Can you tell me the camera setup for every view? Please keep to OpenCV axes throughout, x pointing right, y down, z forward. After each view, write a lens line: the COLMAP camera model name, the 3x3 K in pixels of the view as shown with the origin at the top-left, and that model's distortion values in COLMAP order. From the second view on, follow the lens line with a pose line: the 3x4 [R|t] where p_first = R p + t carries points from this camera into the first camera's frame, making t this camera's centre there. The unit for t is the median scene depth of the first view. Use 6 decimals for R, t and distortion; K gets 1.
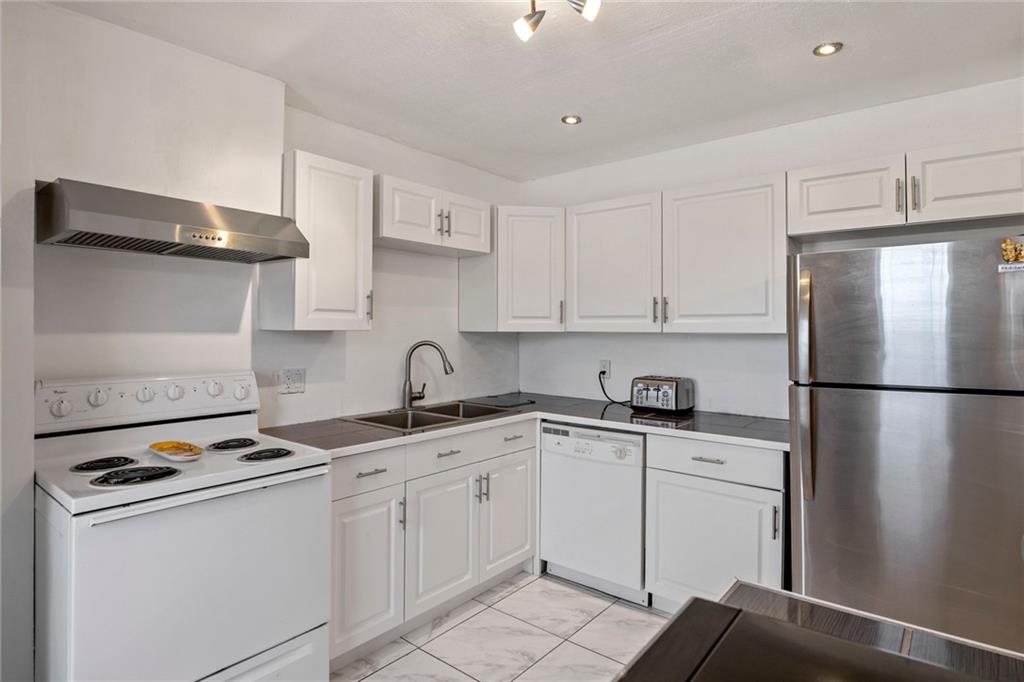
lens RADIAL K [[529.5, 0, 507.4], [0, 529.5, 340.5], [0, 0, 1]] dist [-0.003864, -0.000601]
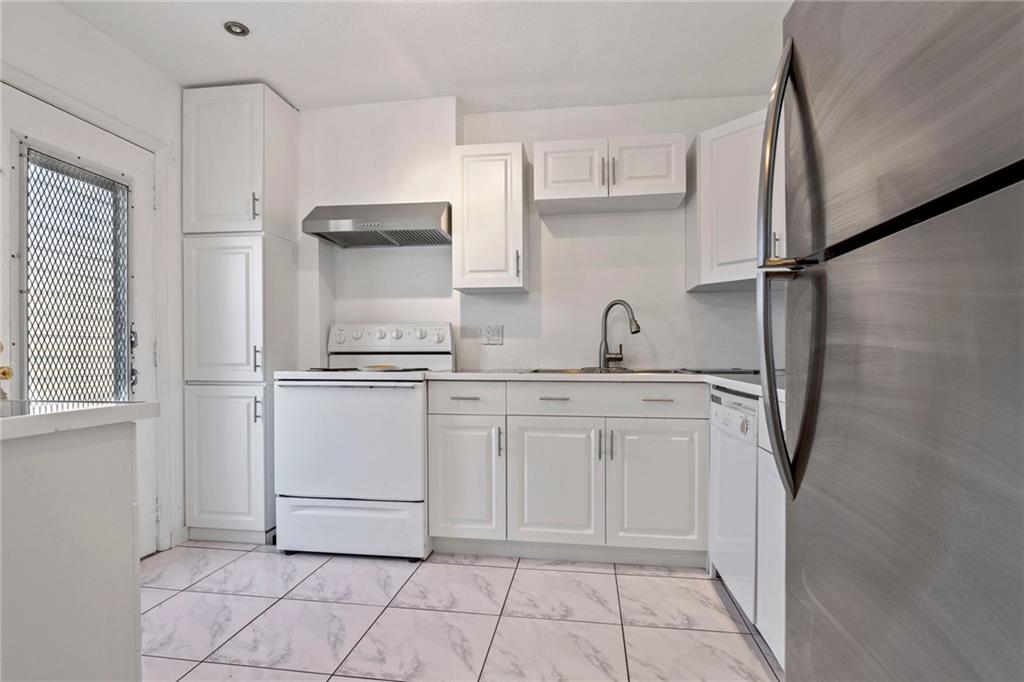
lens RADIAL K [[506.4, 0, 514.7], [0, 506.4, 375.2], [0, 0, 1]] dist [0.000076, -0.000109]
pose [[0.543438, 0.035811, -0.838685, 0.622892], [-0.008851, 0.999279, 0.036933, 0.124810], [0.839403, -0.012648, 0.543363, 0.381169]]
